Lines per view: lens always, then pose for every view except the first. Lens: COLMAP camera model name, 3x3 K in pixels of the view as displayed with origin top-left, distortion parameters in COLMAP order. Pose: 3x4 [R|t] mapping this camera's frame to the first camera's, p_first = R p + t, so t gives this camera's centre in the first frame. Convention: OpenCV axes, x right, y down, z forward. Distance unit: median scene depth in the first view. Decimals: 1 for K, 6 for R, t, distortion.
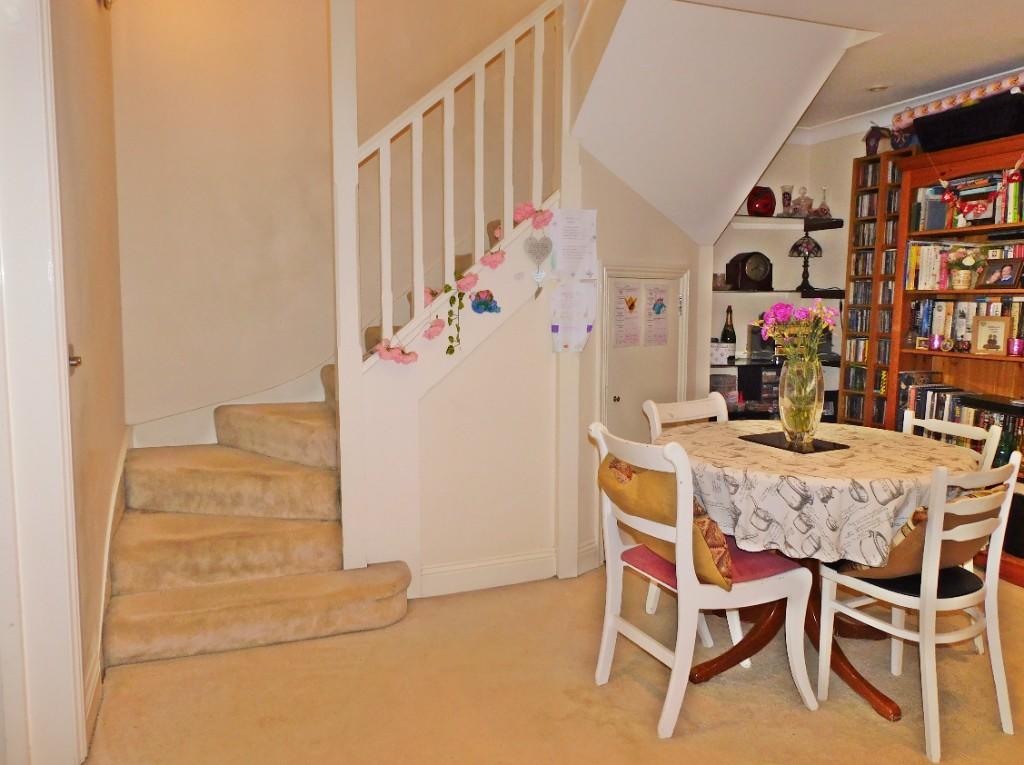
lens RADIAL K [[788.6, 0, 512.0], [0, 788.6, 382.5], [0, 0, 1]] dist [0.000265, -0.025432]
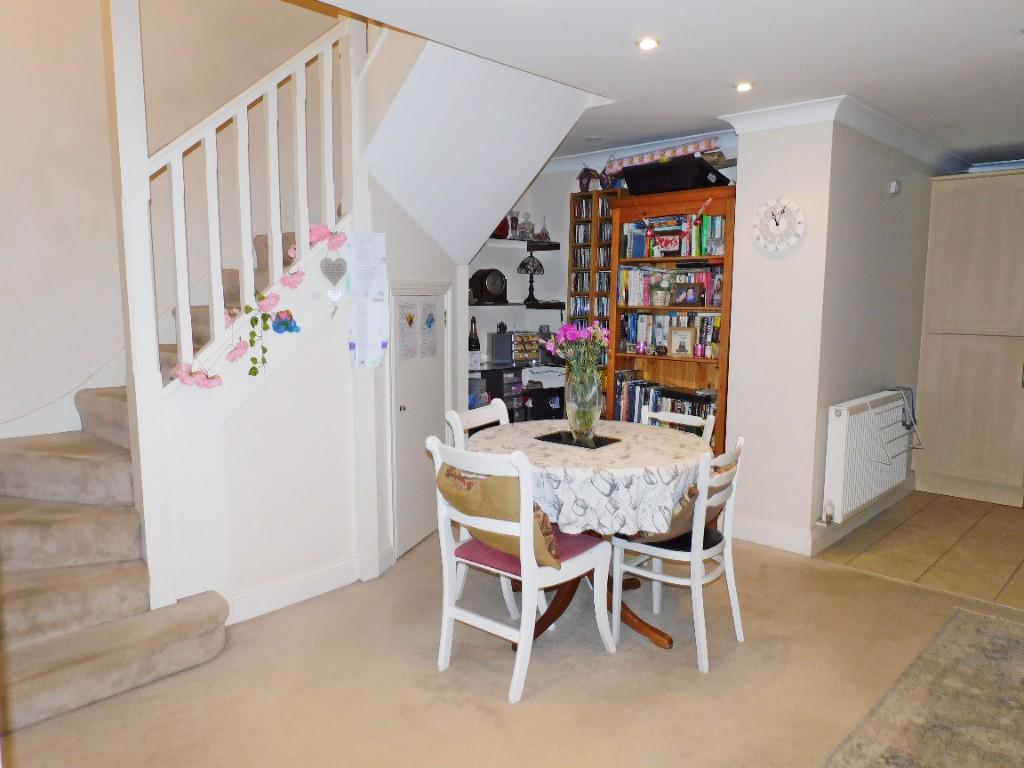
lens RADIAL K [[782.4, 0, 512.0], [0, 782.4, 384.0], [0, 0, 1]] dist [-0.002110, -0.000034]
pose [[0.888438, -0.049244, 0.456347, -0.238766], [0.038547, 0.998721, 0.032727, -0.045018], [-0.457375, -0.011485, 0.889200, -0.021345]]
